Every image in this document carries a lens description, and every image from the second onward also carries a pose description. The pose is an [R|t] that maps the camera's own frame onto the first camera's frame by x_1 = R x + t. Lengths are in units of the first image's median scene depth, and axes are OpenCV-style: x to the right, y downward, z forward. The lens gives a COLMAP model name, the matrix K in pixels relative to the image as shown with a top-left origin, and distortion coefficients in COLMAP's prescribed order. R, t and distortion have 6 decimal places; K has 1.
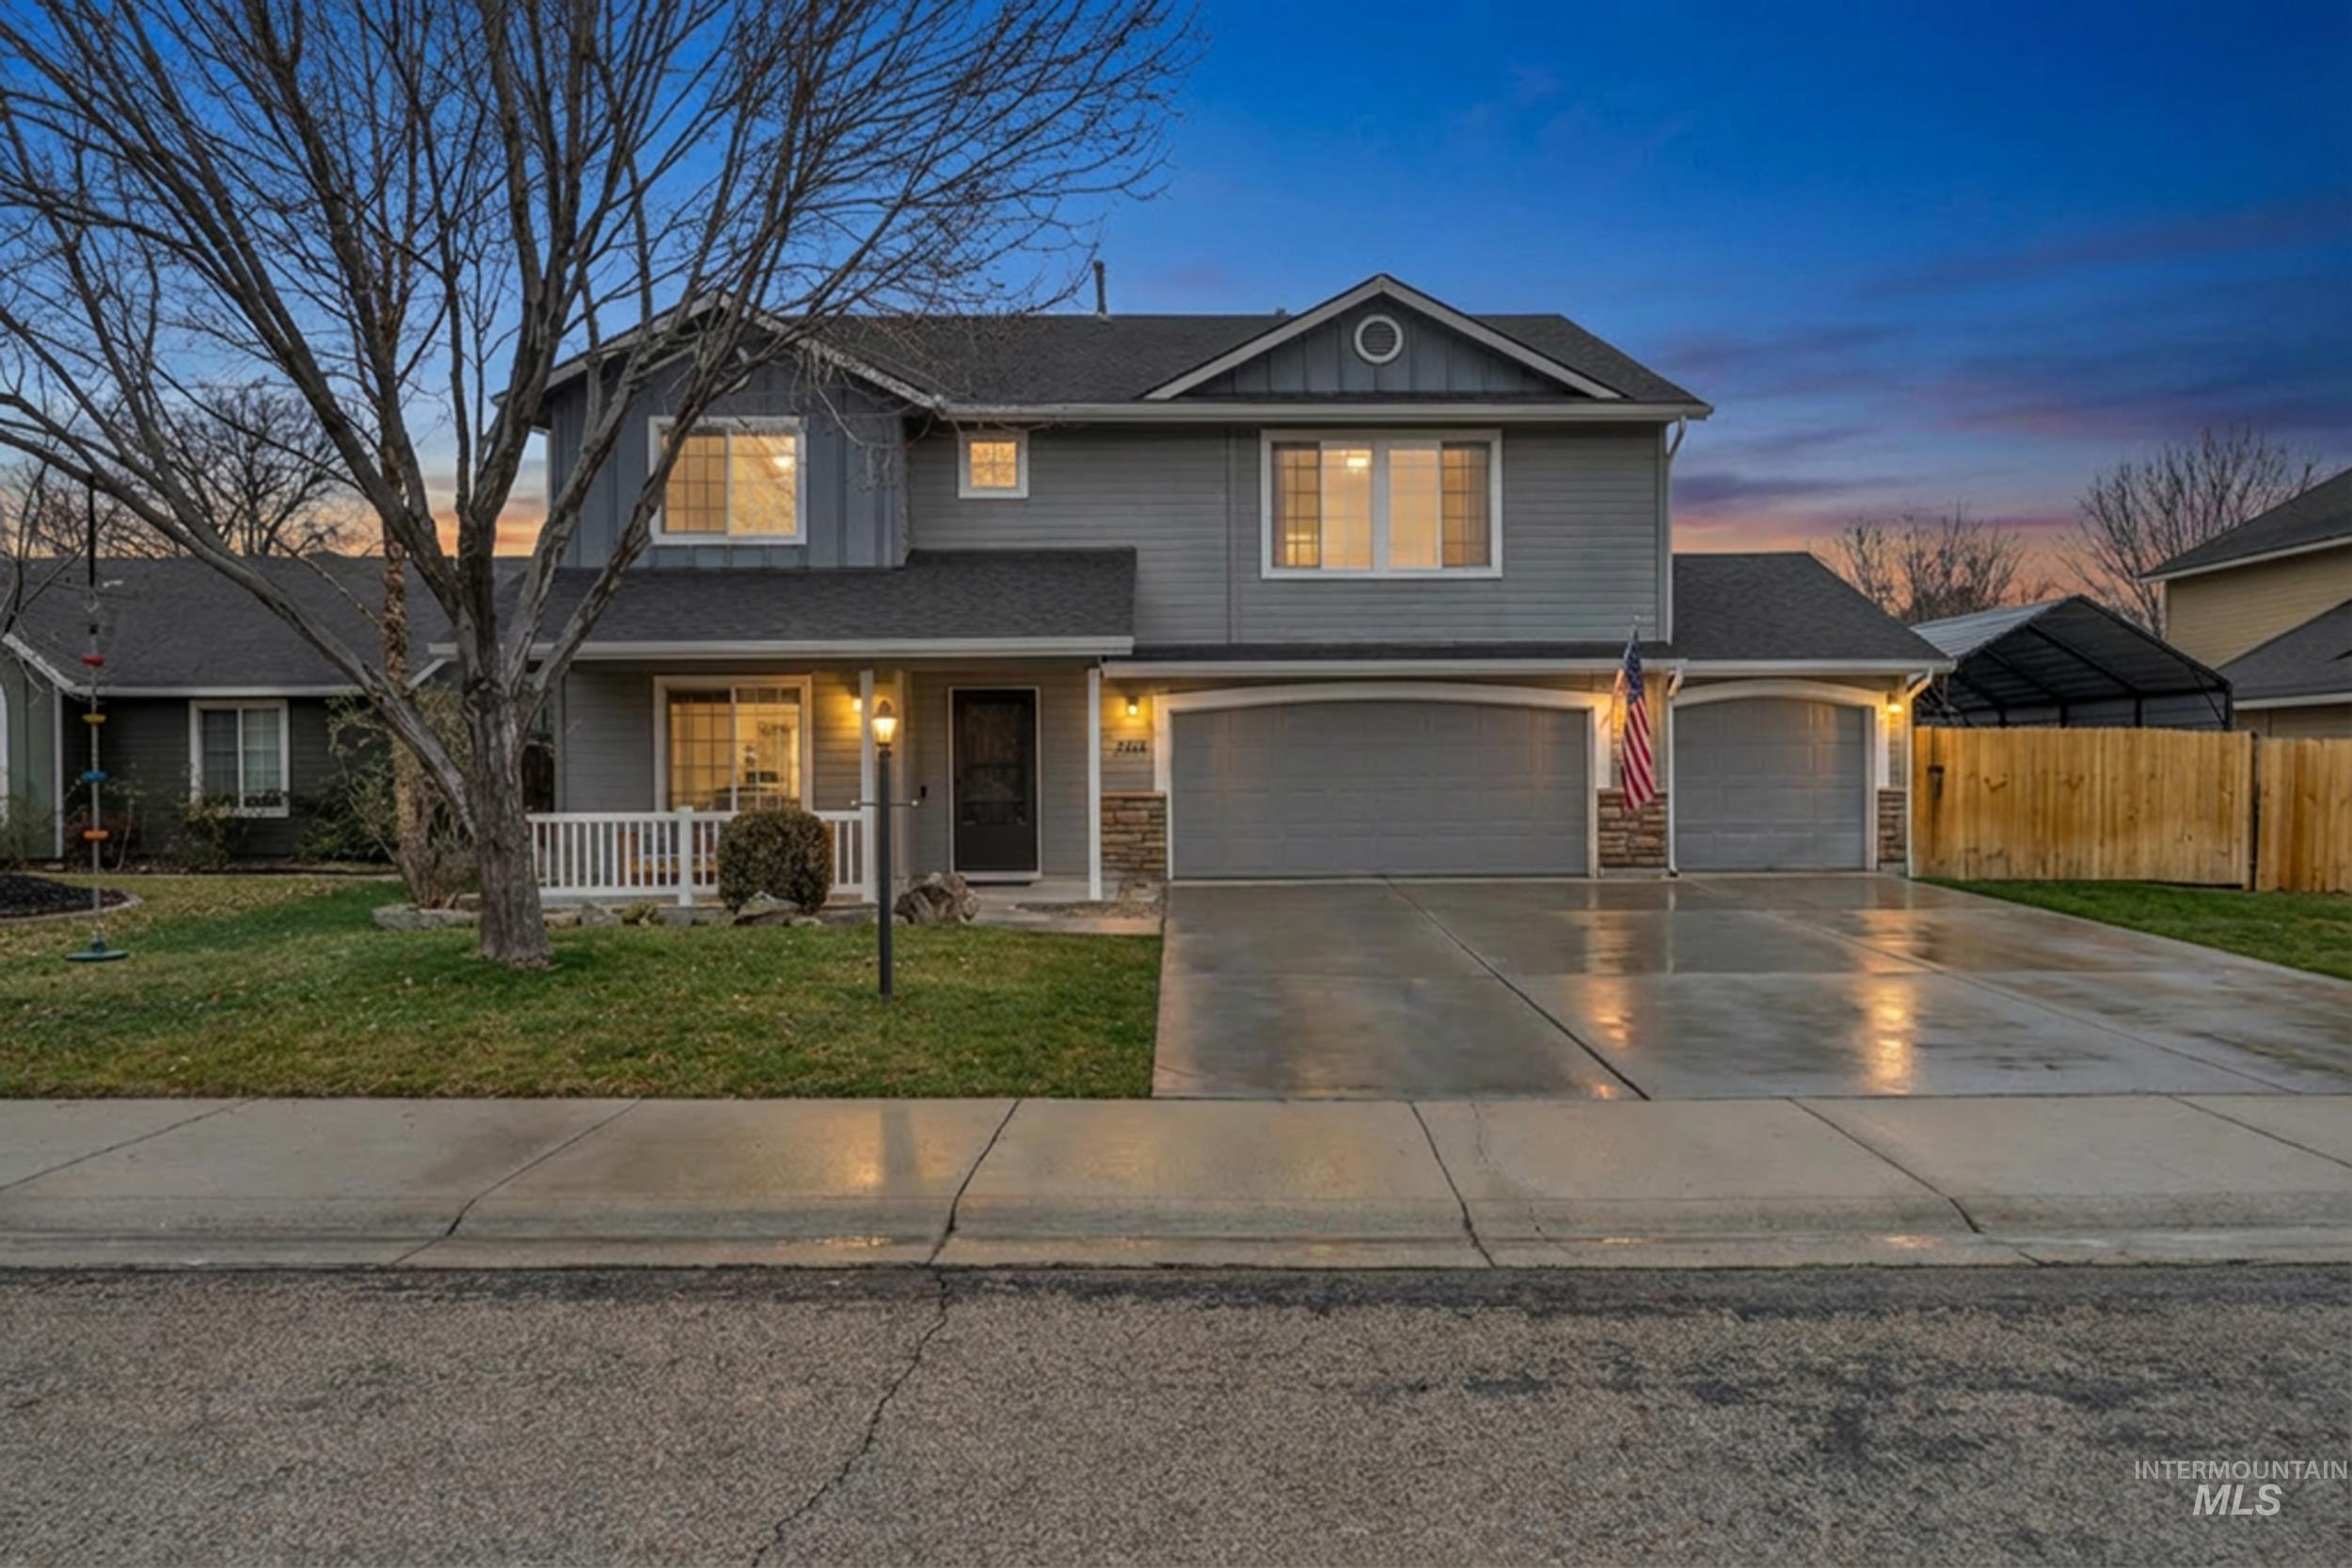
lens RADIAL K [[1424.0, 0, 1184.6], [0, 1424.0, 796.8], [0, 0, 1]] dist [-0.002941, -0.000134]
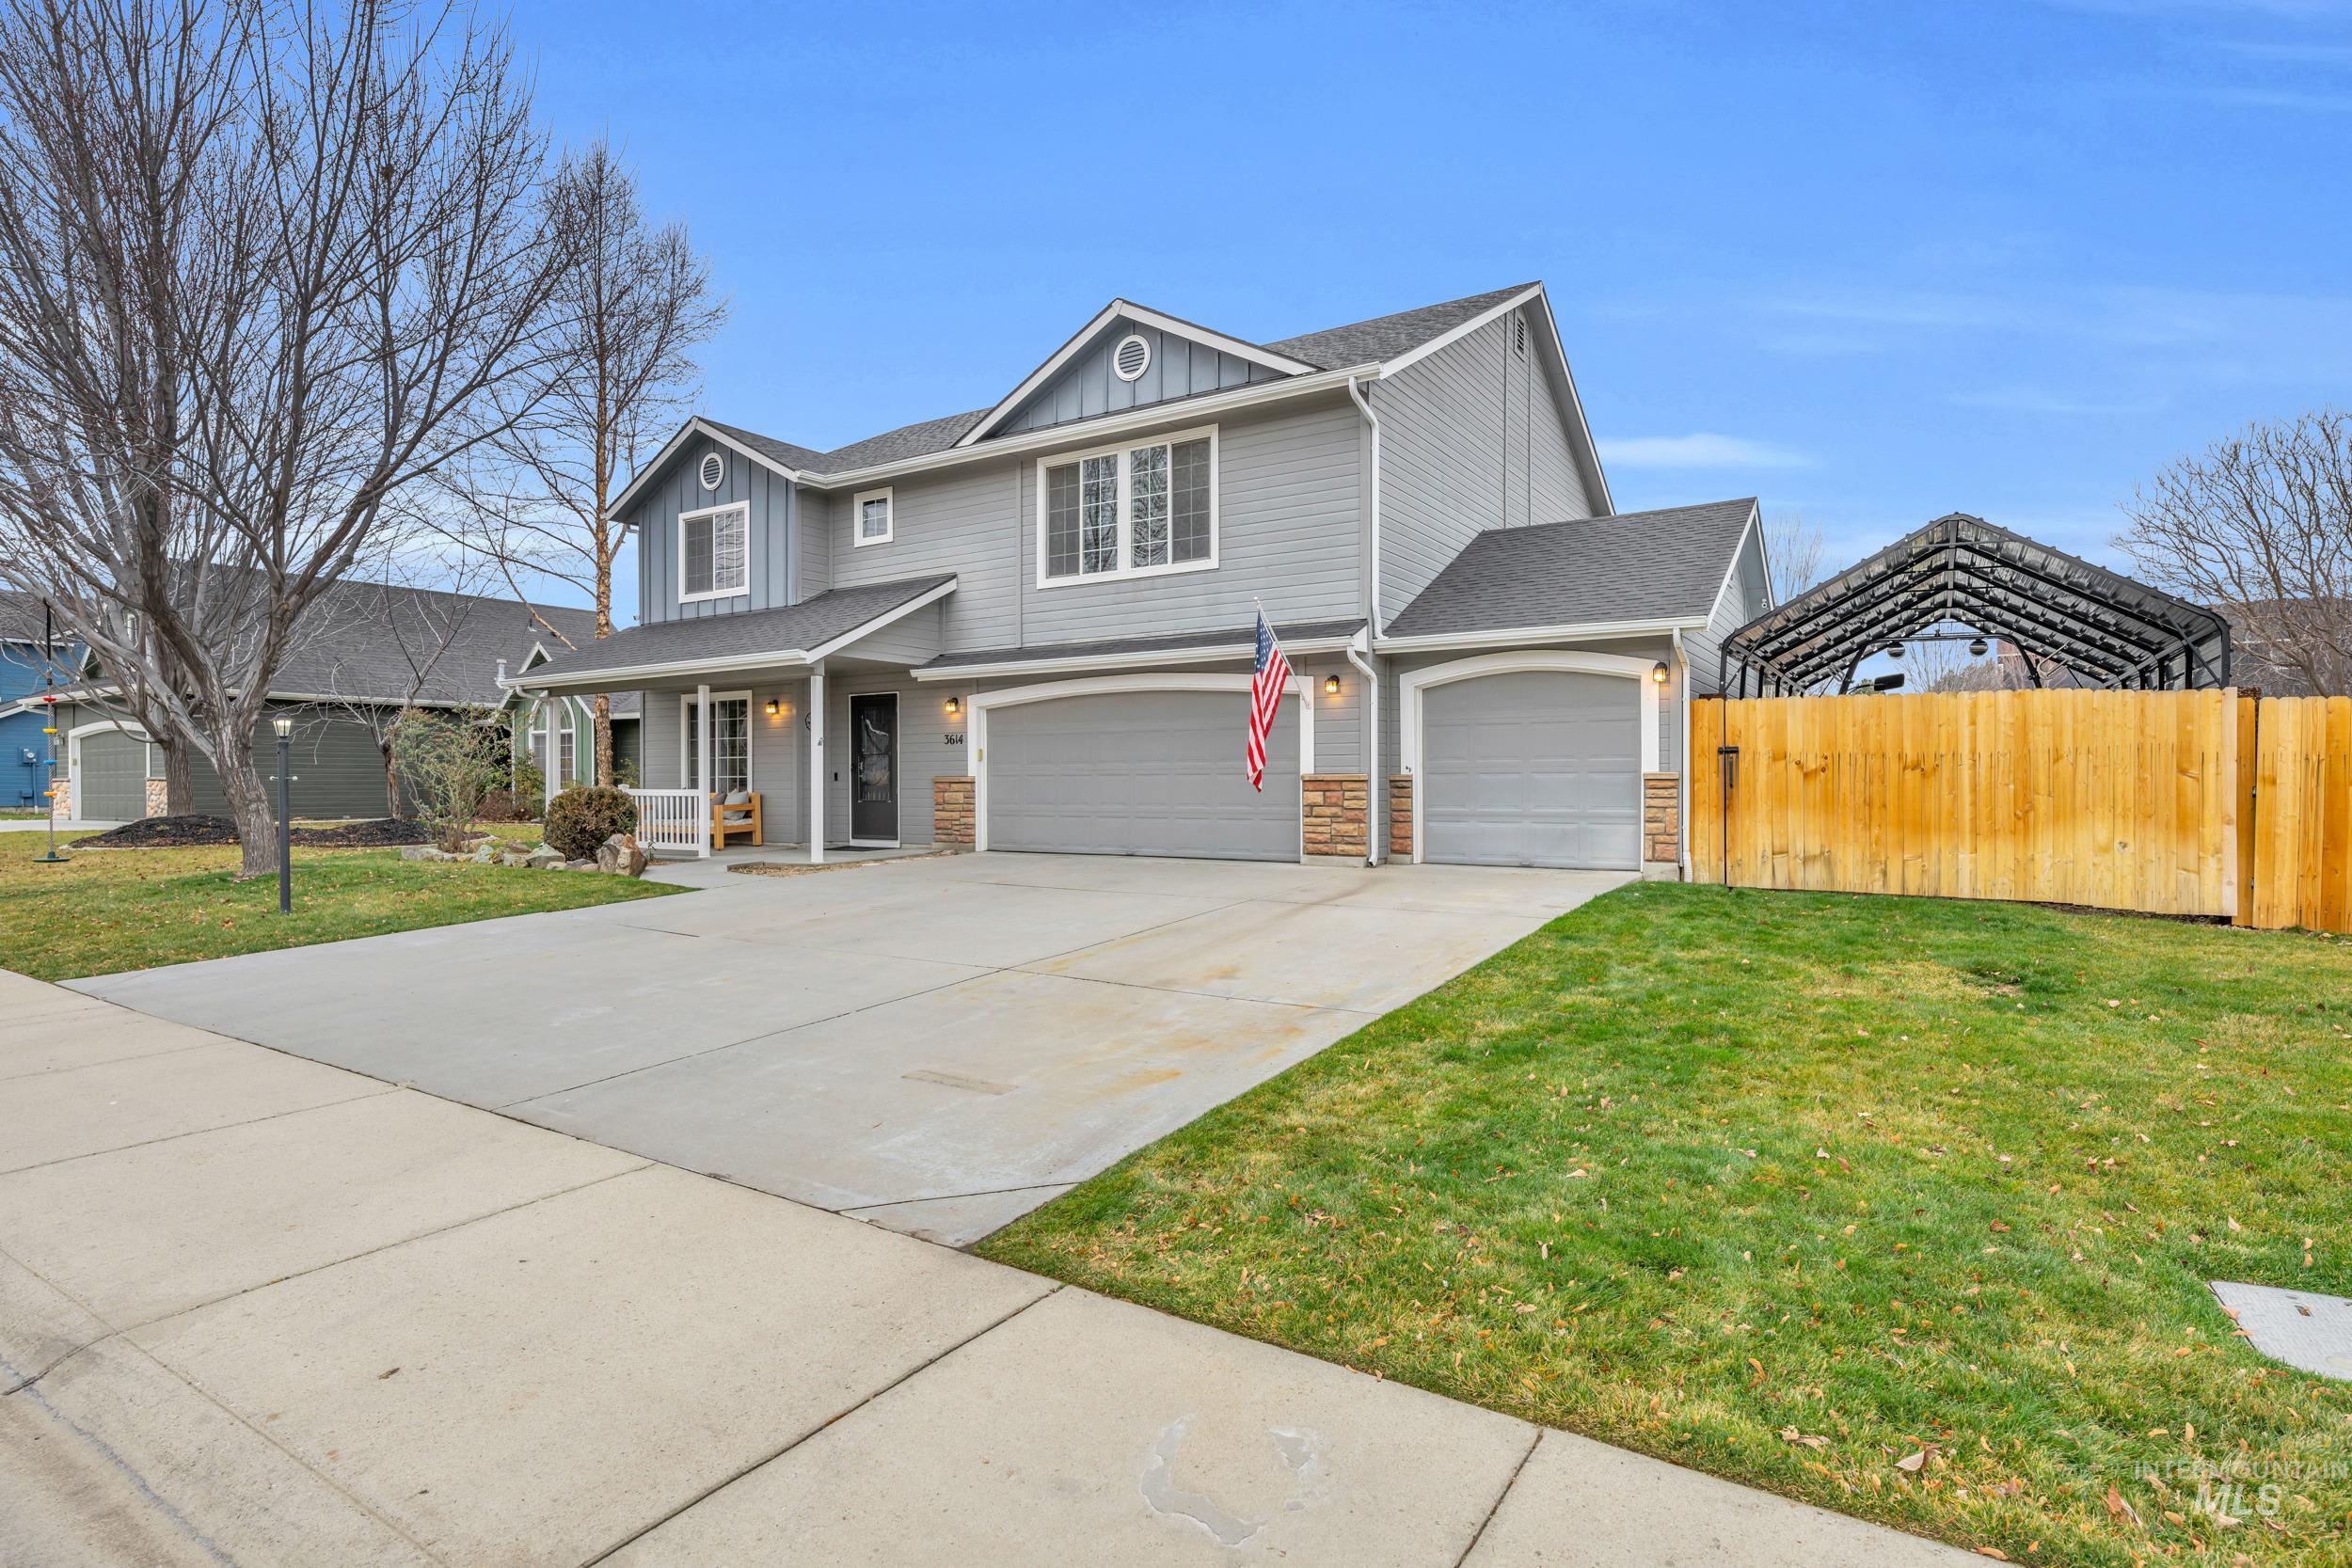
lens RADIAL K [[1165.0, 0, 1176.6], [0, 1165.0, 784.5], [0, 0, 1]] dist [-0.004795, -0.000298]
pose [[0.838660, 0.005273, -0.544629, 0.652208], [-0.005911, 0.999982, 0.000581, 0.001874], [0.544623, 0.002732, 0.838677, 0.281194]]
